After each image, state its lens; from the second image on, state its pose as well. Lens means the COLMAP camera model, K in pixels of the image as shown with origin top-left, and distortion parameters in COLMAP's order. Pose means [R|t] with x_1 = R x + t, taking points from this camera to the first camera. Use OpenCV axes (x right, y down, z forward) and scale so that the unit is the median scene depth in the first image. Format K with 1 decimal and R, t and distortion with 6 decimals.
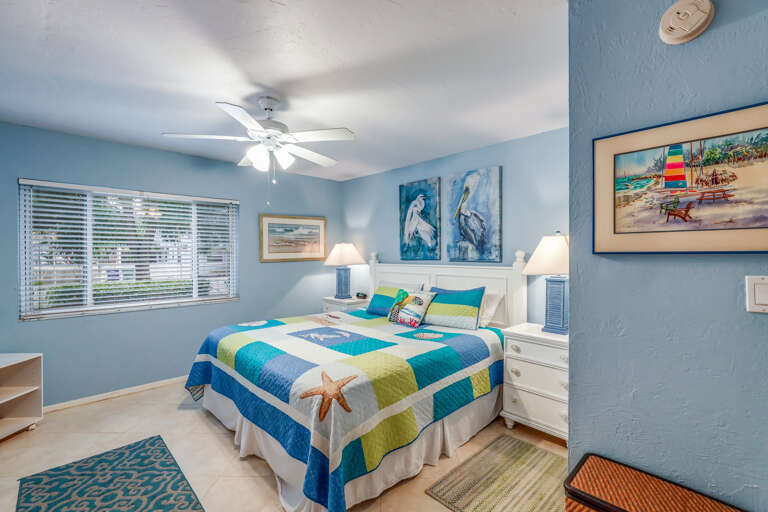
lens RADIAL K [[346.3, 0, 382.1], [0, 346.3, 254.5], [0, 0, 1]] dist [0.000470, 0.002435]
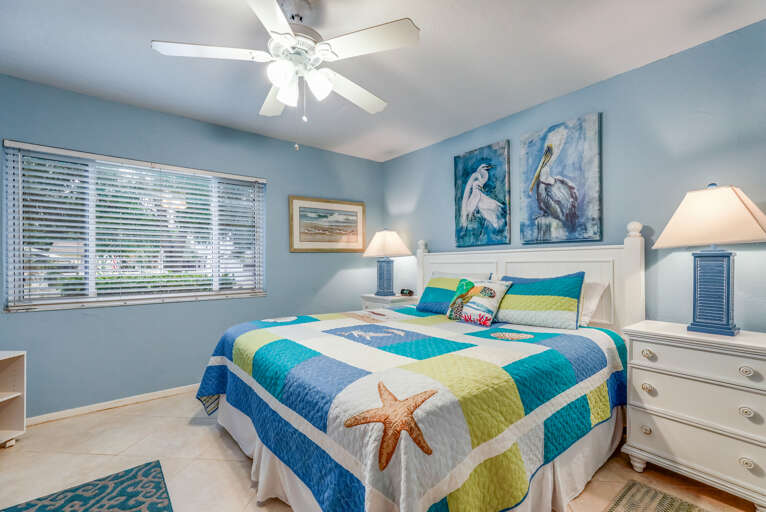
lens RADIAL K [[345.4, 0, 385.3], [0, 345.4, 258.7], [0, 0, 1]] dist [0.000470, 0.002435]
pose [[0.996885, -0.004858, -0.078725, -0.074859], [0.003508, 0.999845, -0.017278, 0.084011], [0.078797, 0.016948, 0.996747, 0.252899]]
